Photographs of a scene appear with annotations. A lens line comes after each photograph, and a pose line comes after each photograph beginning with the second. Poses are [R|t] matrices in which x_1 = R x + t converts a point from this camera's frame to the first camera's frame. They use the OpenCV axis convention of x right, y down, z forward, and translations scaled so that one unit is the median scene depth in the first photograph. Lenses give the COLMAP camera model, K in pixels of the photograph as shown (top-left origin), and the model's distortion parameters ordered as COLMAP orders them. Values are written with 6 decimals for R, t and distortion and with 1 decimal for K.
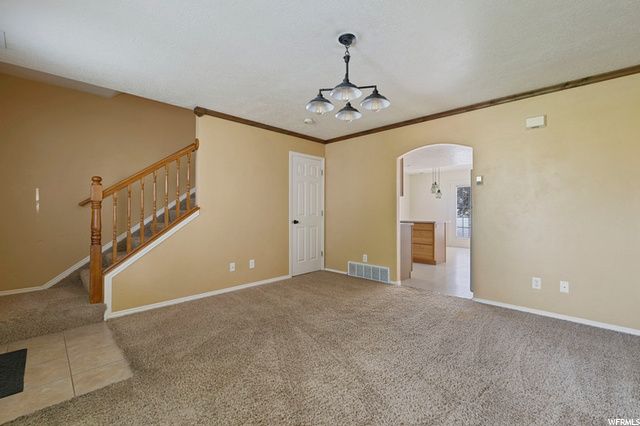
lens RADIAL K [[279.4, 0, 321.2], [0, 279.4, 205.9], [0, 0, 1]] dist [0.000218, -0.000197]
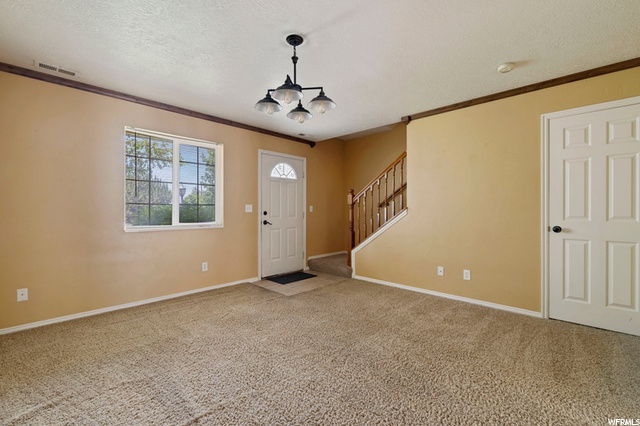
lens RADIAL K [[275.5, 0, 320.0], [0, 275.5, 213.0], [0, 0, 1]] dist [-0.000049, -0.000019]
pose [[0.001336, 0.007838, -0.999968, 0.604737], [0.015158, 0.999854, 0.007858, 0.012797], [0.999884, -0.015168, 0.001217, 0.608034]]
